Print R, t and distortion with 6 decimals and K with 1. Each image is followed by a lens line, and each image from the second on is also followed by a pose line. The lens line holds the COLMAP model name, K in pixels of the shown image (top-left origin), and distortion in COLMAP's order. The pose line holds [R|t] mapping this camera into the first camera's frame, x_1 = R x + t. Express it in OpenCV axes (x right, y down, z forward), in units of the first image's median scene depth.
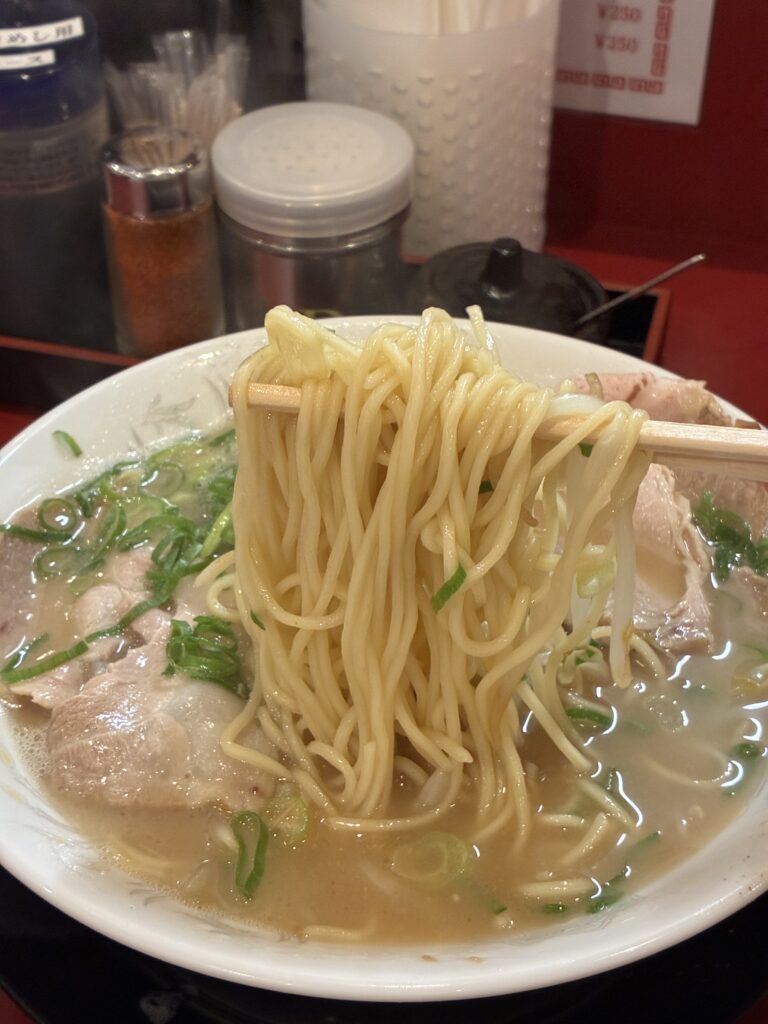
lens RADIAL K [[1579.6, 0, 385.9], [0, 1579.6, 509.5], [0, 0, 1]] dist [0.027290, 0.000000]
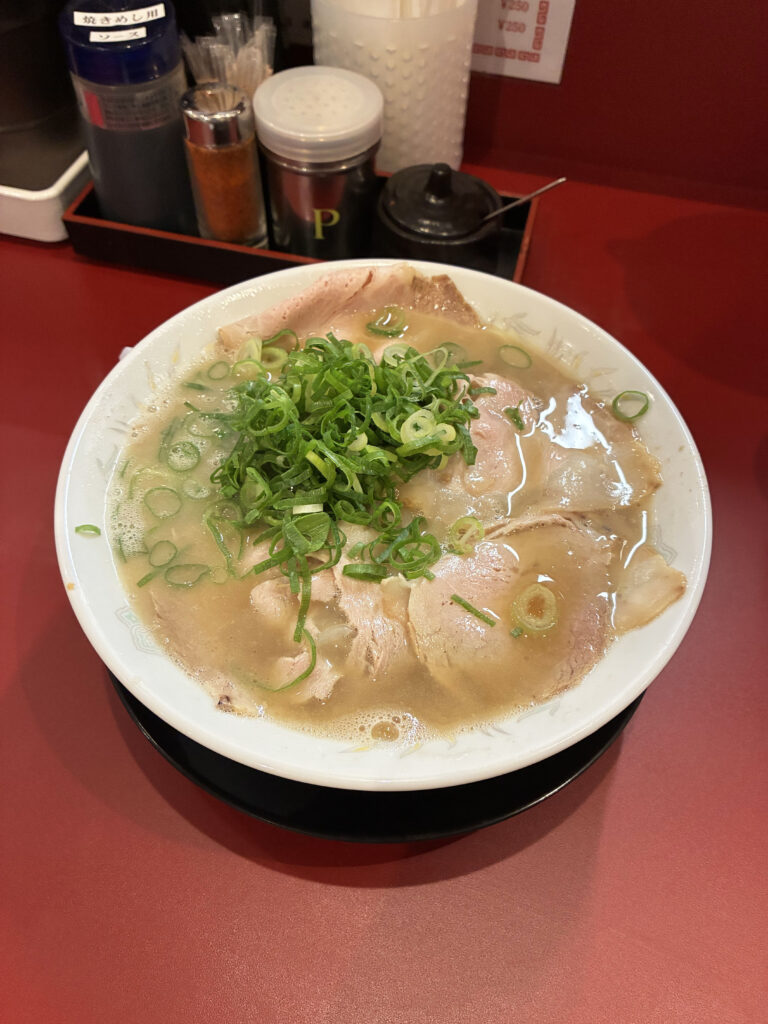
lens RADIAL K [[744.4, 0, 384.2], [0, 744.4, 478.2], [0, 0, 1]] dist [0.012503, -0.027638]
pose [[0.999512, -0.003721, 0.031026, -0.005453], [-0.004622, 0.964354, 0.264576, -0.062791], [-0.030905, -0.264590, 0.963866, 0.191373]]
